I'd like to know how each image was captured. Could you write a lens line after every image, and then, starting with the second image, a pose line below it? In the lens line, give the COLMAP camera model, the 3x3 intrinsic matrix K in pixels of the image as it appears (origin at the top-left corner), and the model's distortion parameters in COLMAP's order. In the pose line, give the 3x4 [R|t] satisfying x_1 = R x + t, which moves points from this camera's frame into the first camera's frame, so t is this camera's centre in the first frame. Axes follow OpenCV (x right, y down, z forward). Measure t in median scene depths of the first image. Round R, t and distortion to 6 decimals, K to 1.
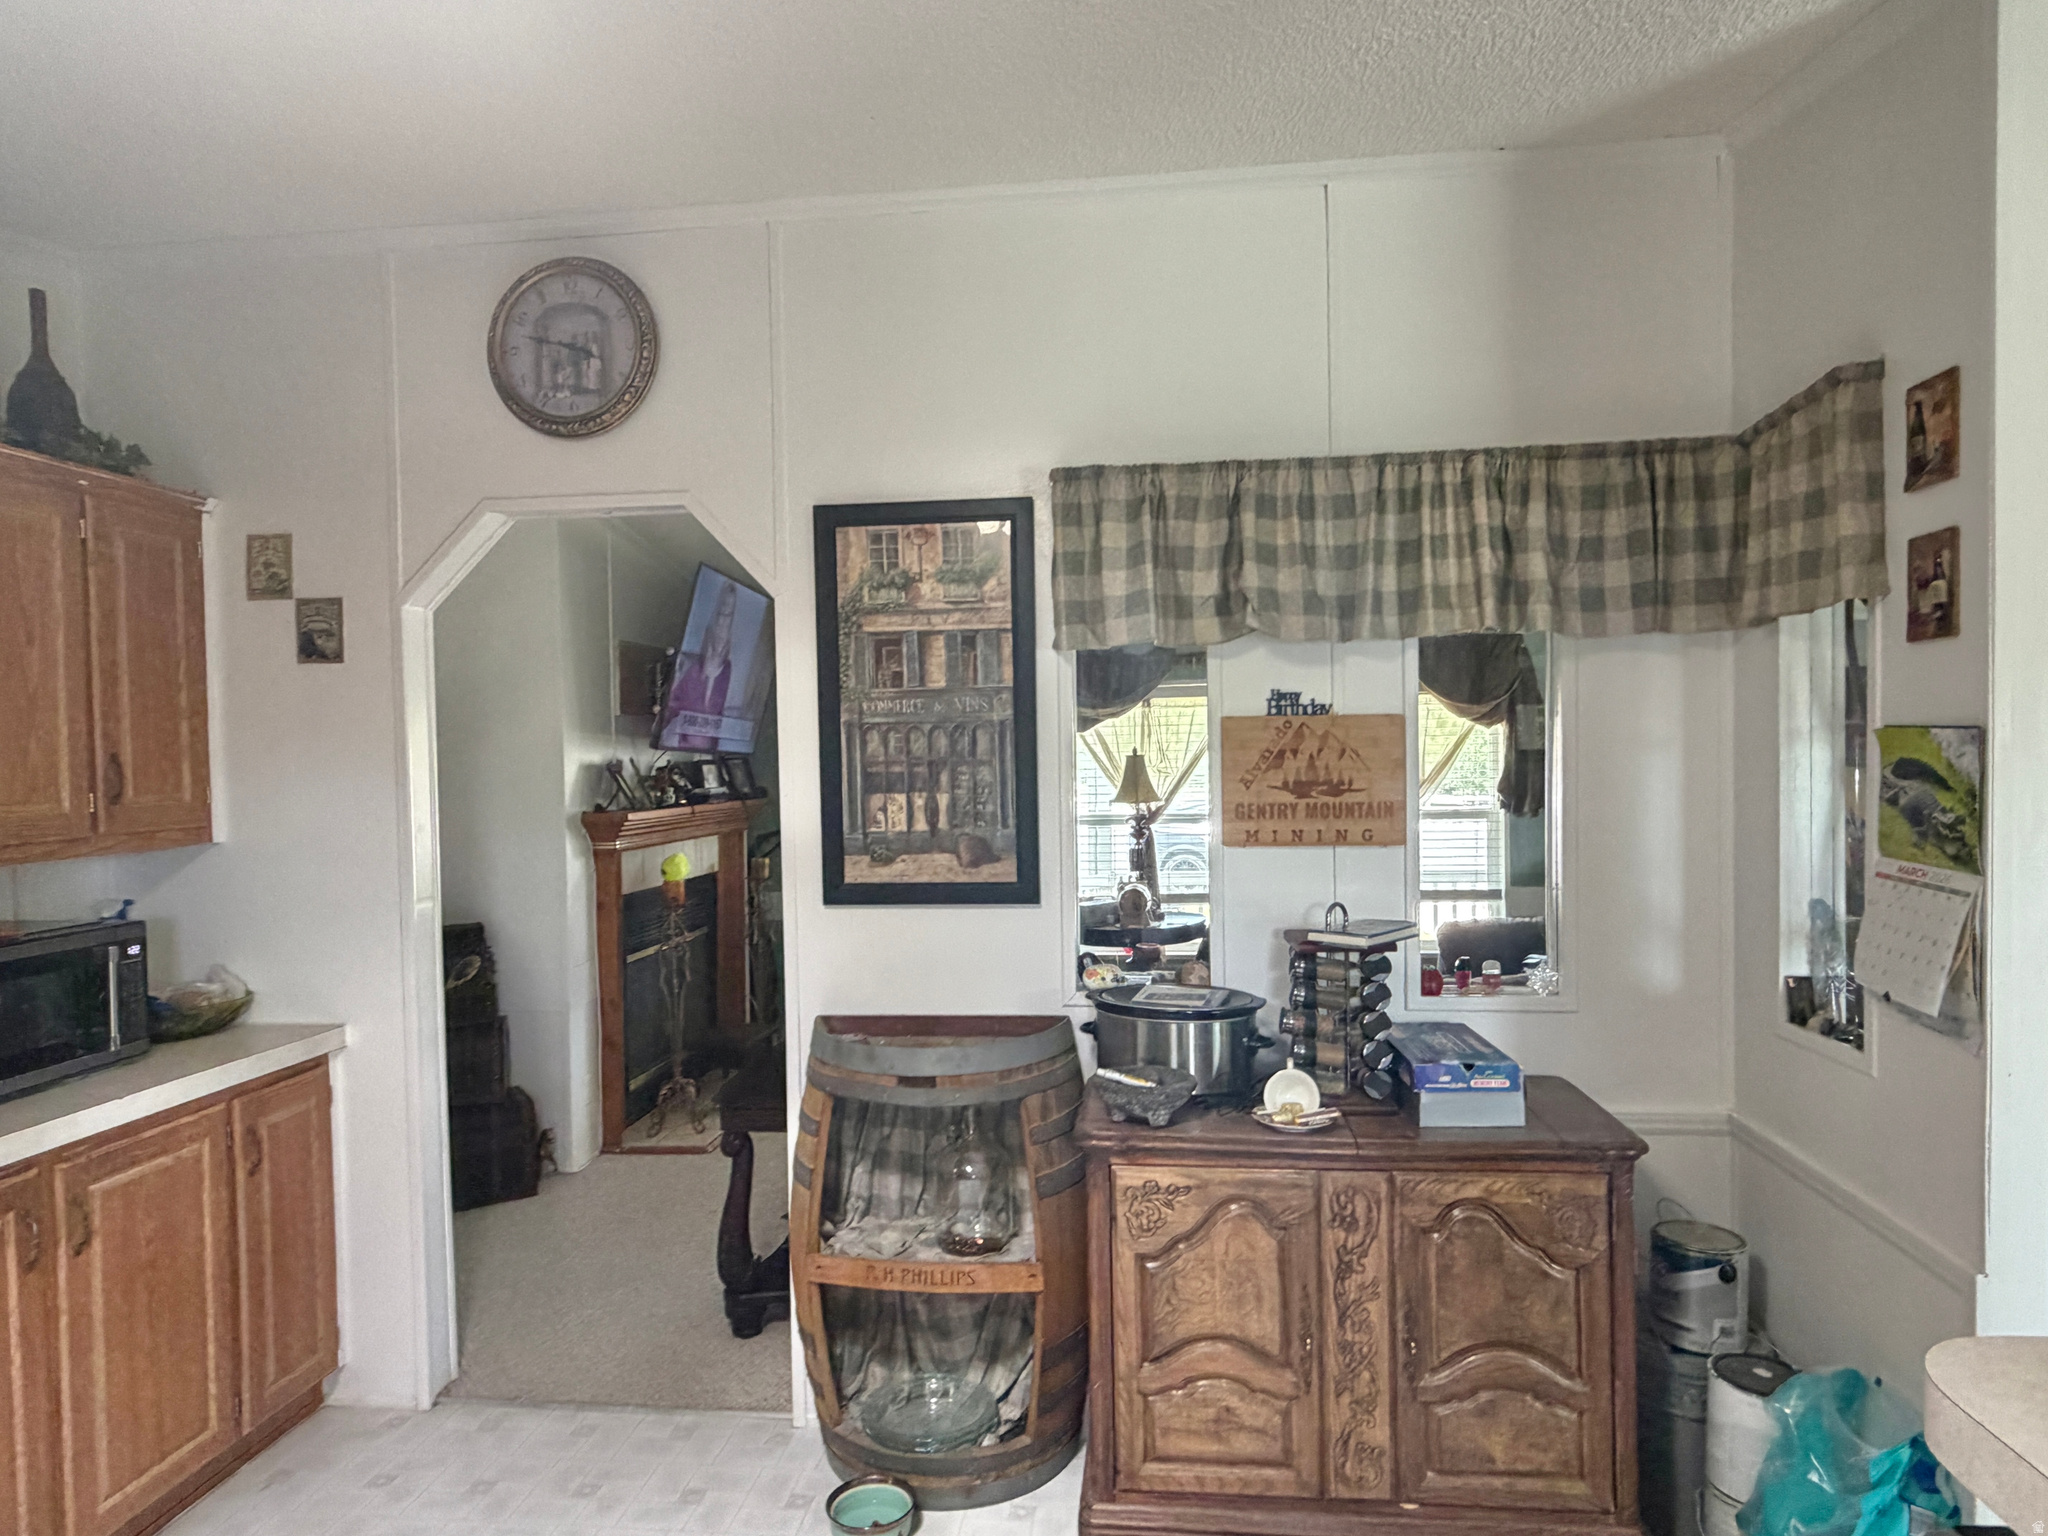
lens RADIAL K [[1236.8, 0, 1017.7], [0, 1236.8, 769.9], [0, 0, 1]] dist [-0.004177, 0.000059]
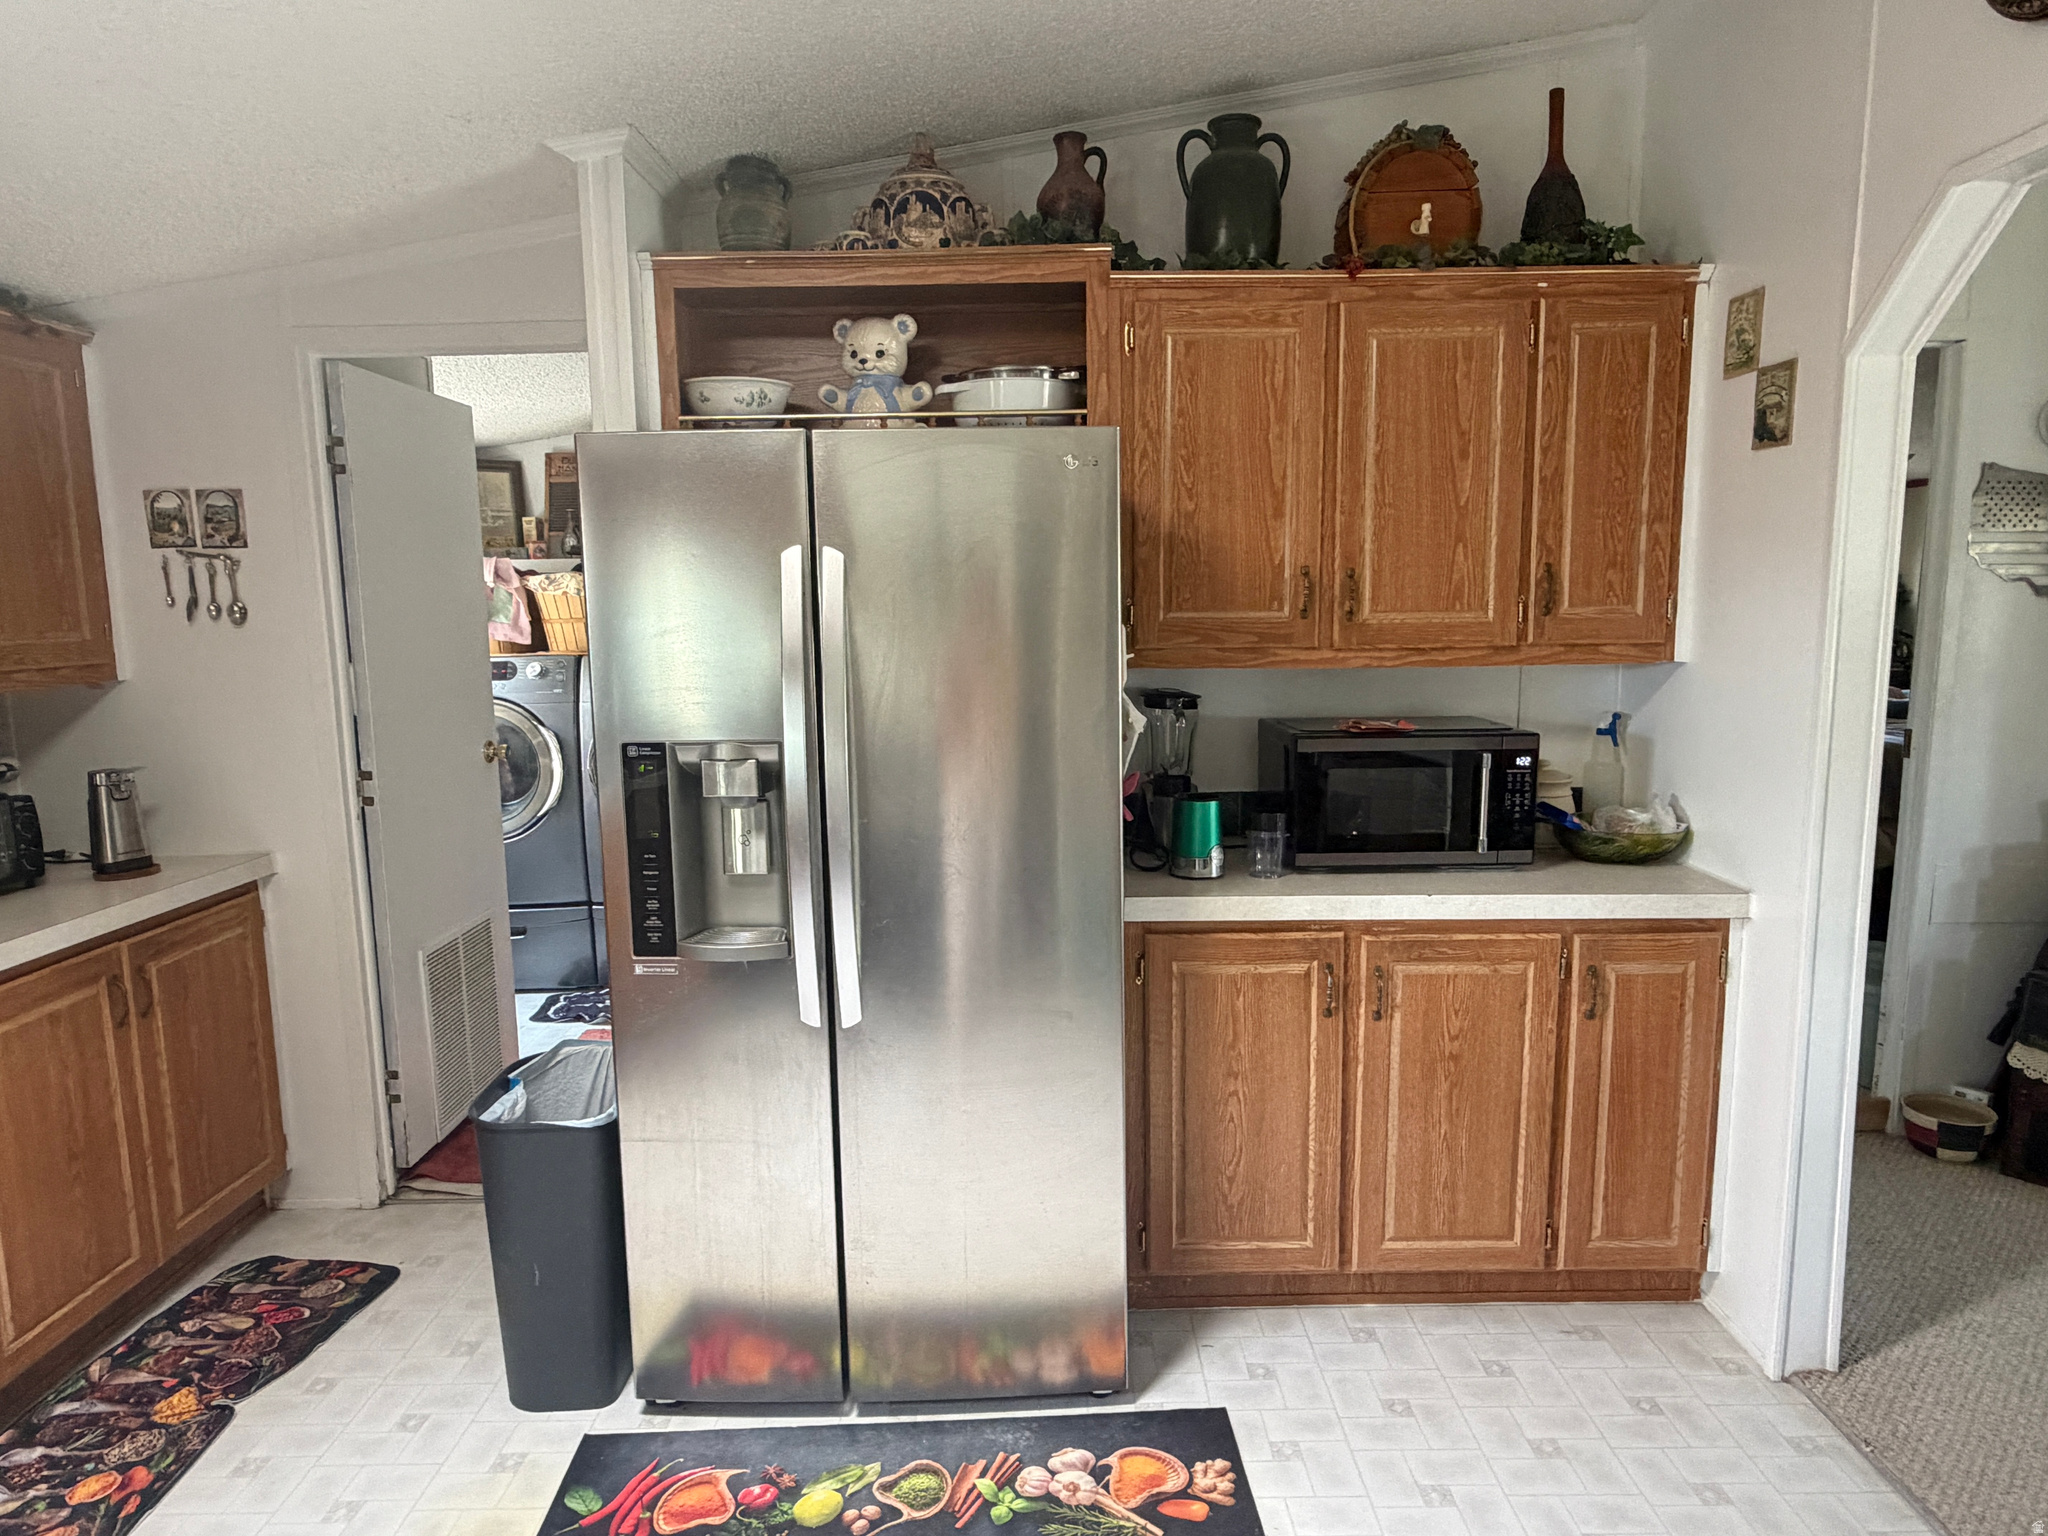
lens RADIAL K [[1236.8, 0, 1025.6], [0, 1236.8, 768.8], [0, 0, 1]] dist [-0.004177, 0.000059]
pose [[0.123635, 0.153230, -0.980426, 0.220048], [-0.005610, 0.988098, 0.153721, -0.000301], [0.992312, -0.013505, 0.123023, 0.469724]]
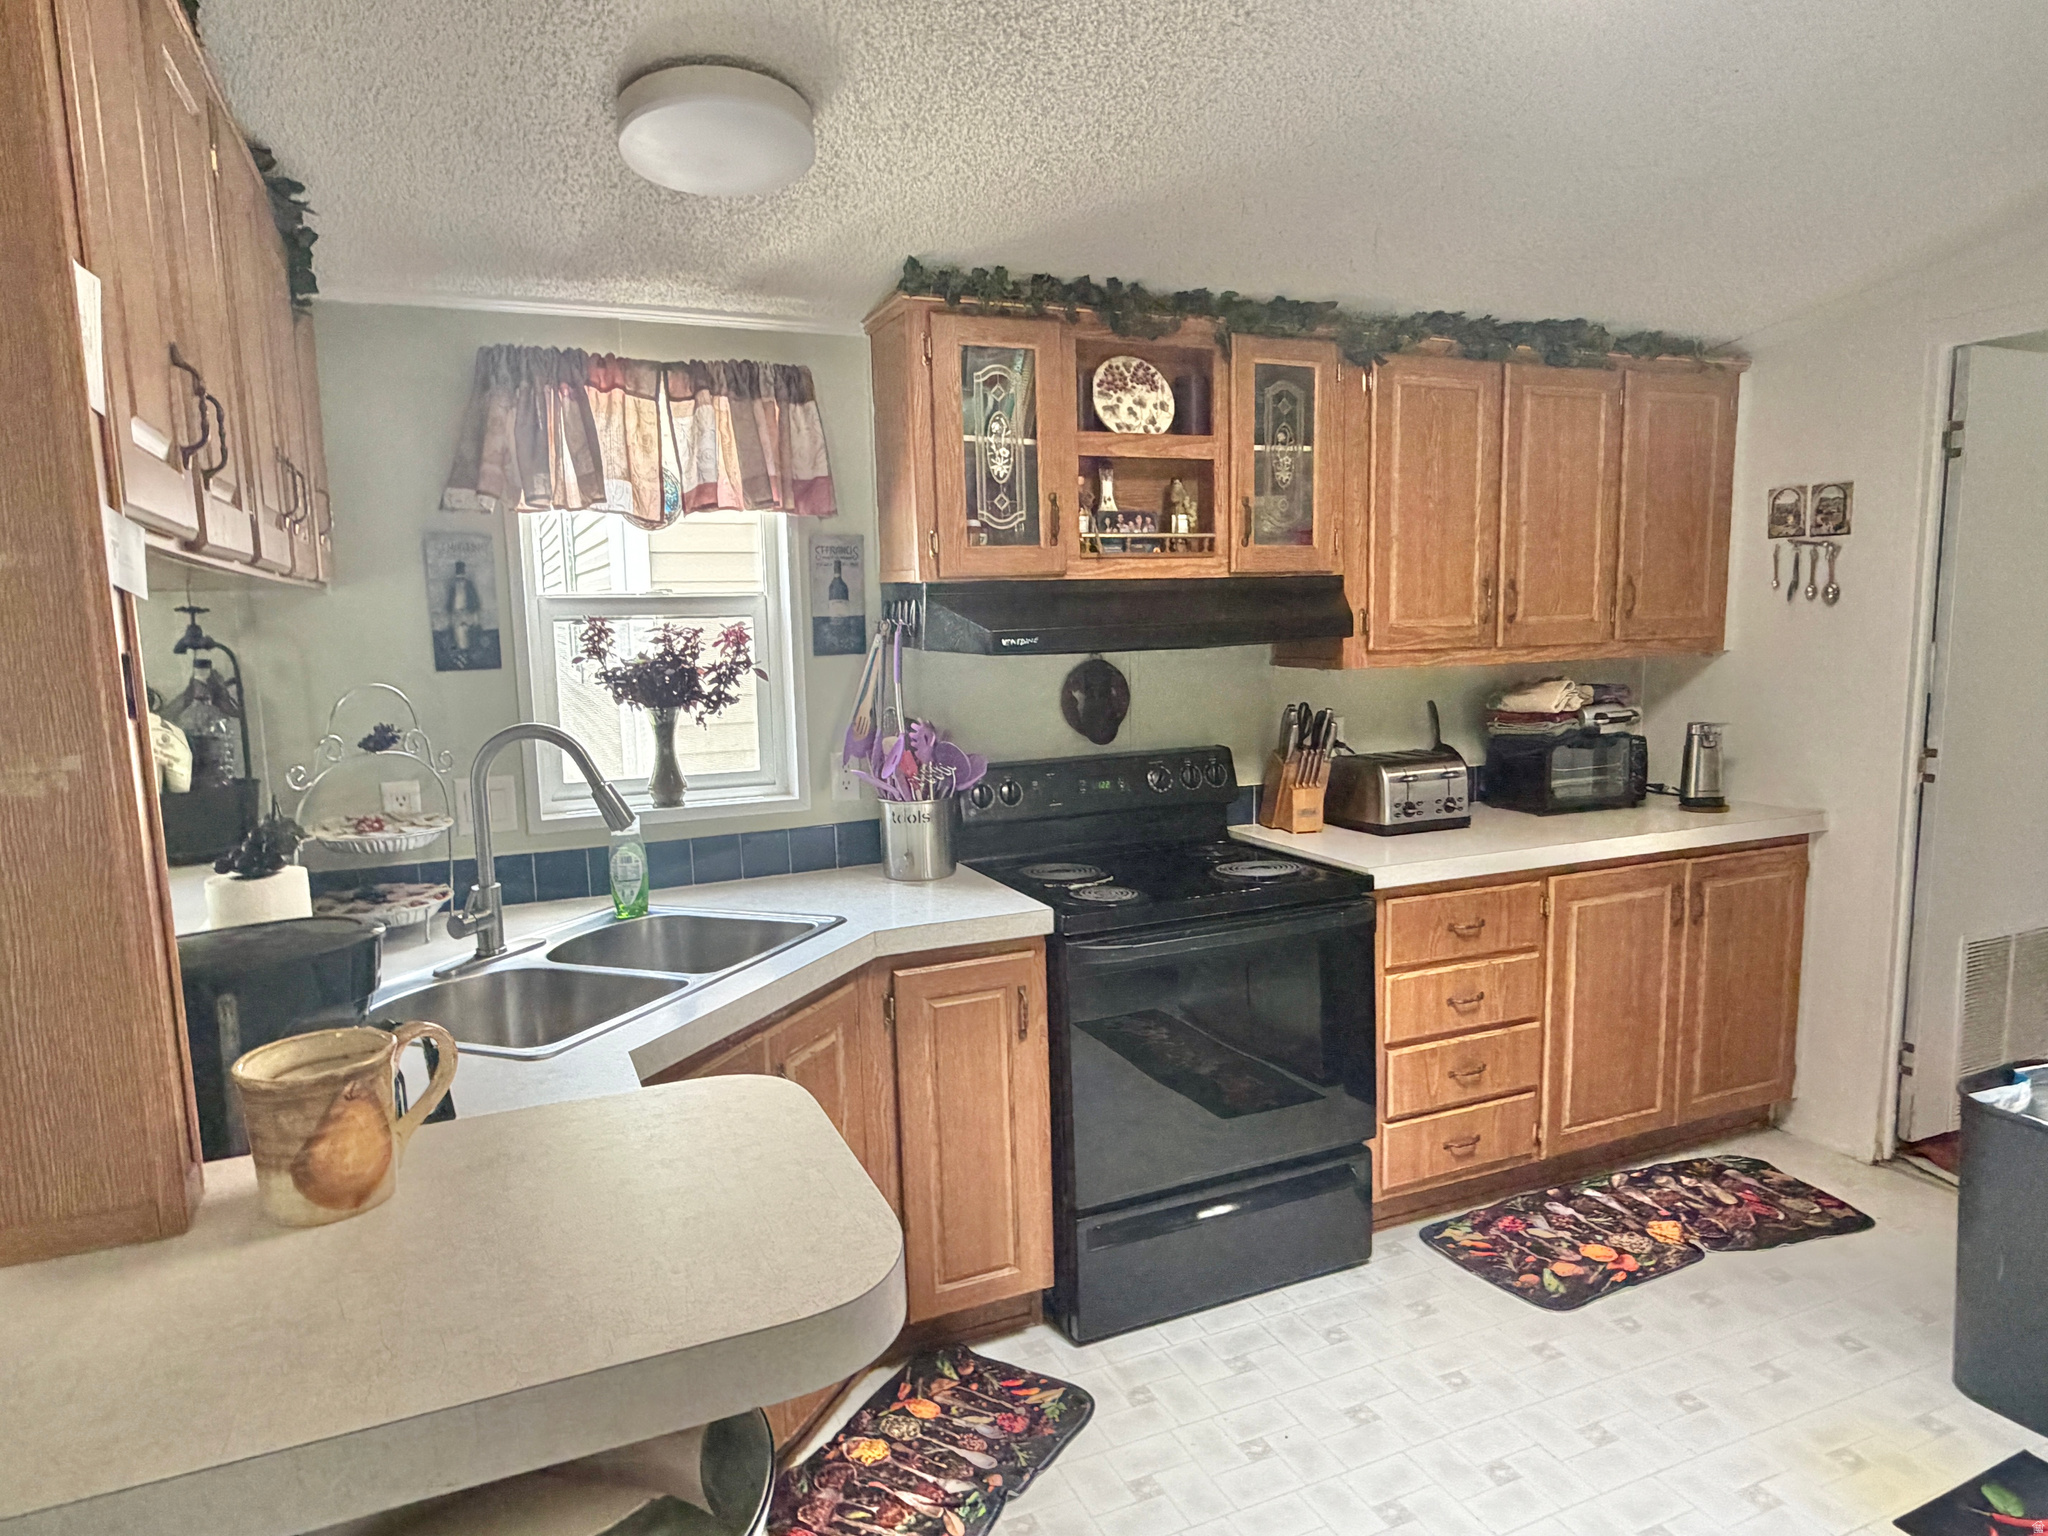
lens RADIAL K [[1236.8, 0, 1023.5], [0, 1236.8, 781.4], [0, 0, 1]] dist [-0.004177, 0.000059]
pose [[-0.863845, 0.108775, -0.491874, 0.352691], [0.031425, 0.986144, 0.162890, -0.006040], [0.502776, 0.125254, -0.855294, 0.581412]]
